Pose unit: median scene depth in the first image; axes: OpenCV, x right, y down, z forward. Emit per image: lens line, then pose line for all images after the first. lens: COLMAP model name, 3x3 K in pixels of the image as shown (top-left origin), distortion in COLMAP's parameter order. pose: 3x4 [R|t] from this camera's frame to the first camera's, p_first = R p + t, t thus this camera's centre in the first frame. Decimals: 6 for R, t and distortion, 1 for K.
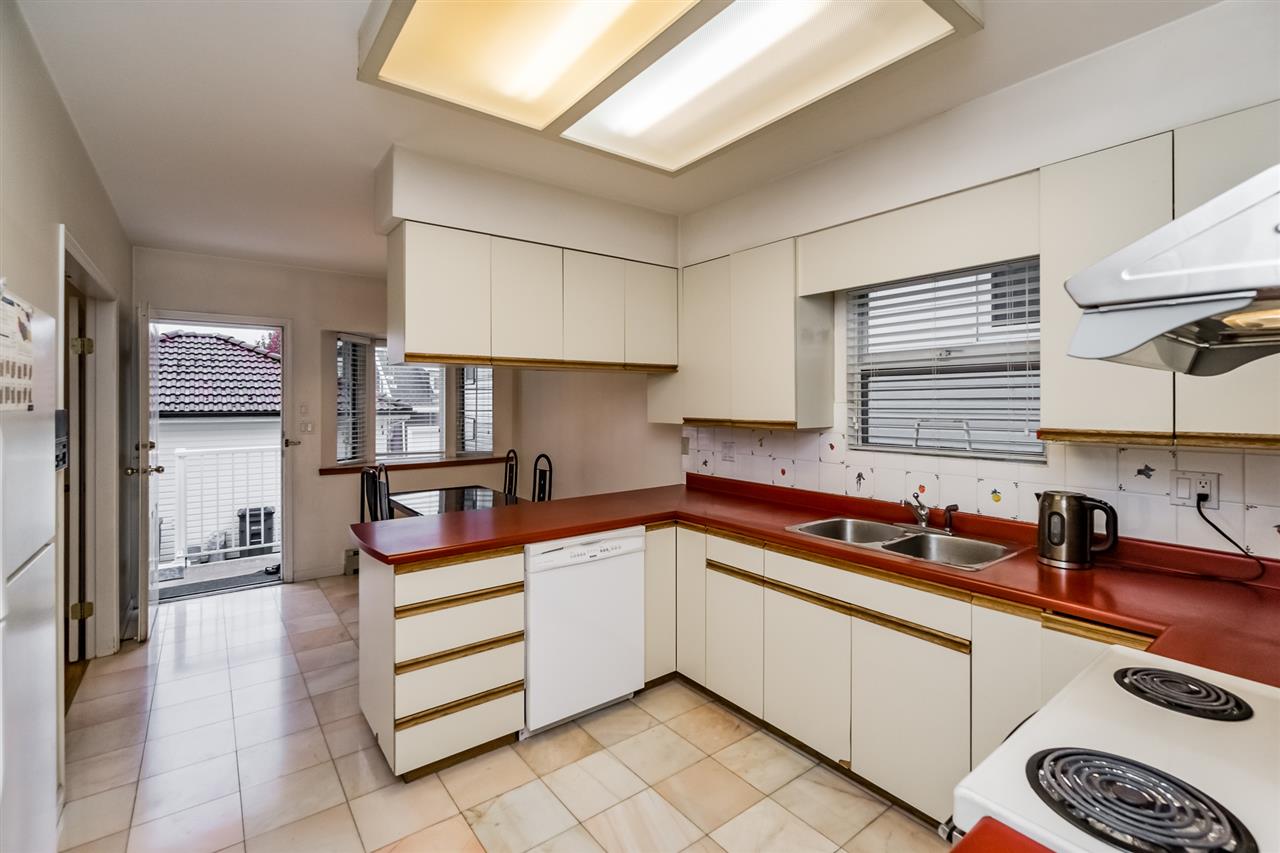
lens RADIAL K [[558.0, 0, 644.8], [0, 558.0, 400.1], [0, 0, 1]] dist [-0.003760, 0.000343]
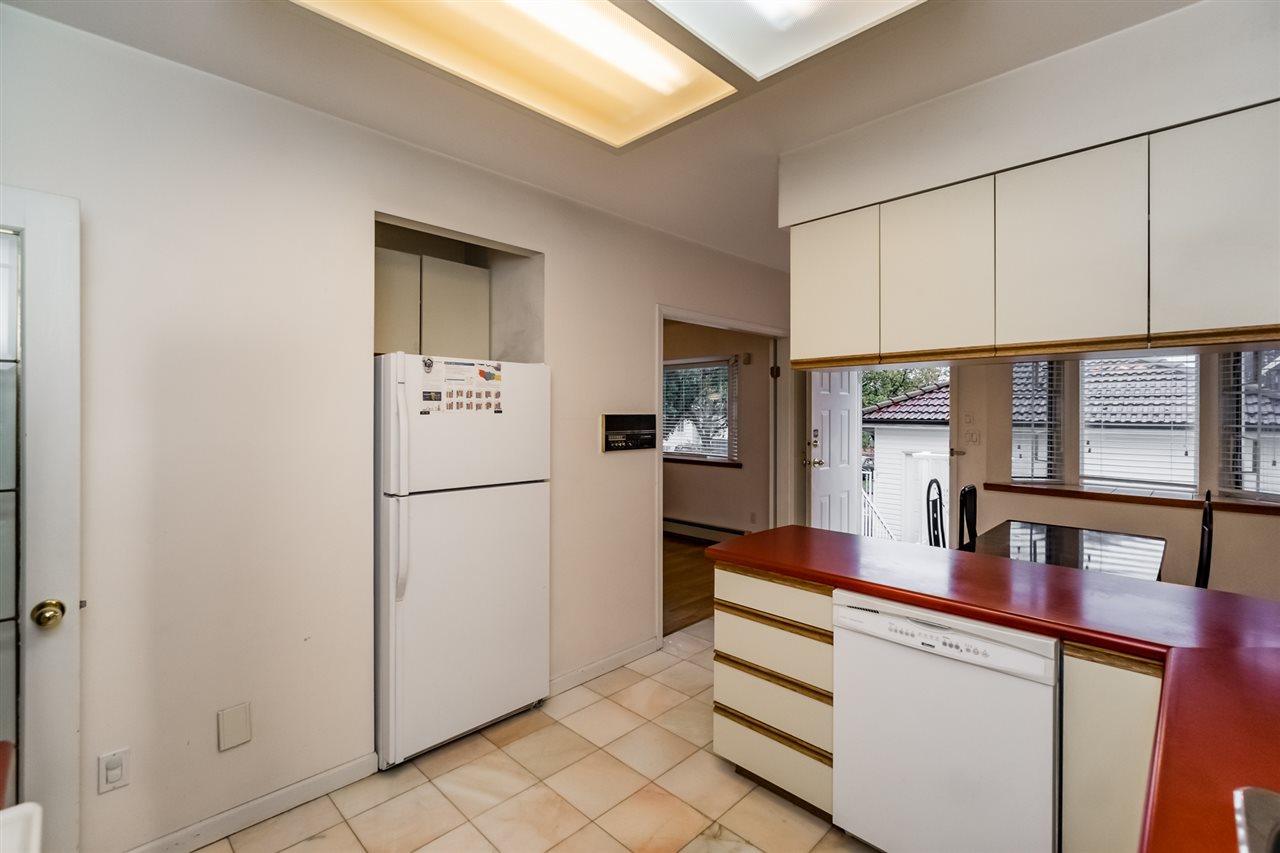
lens RADIAL K [[558.0, 0, 637.4], [0, 558.0, 411.3], [0, 0, 1]] dist [-0.003760, 0.000343]
pose [[0.158006, 0.002240, -0.987436, 0.499638], [-0.000956, 0.999997, 0.002115, 0.004120], [0.987438, 0.000609, 0.158008, 0.559713]]
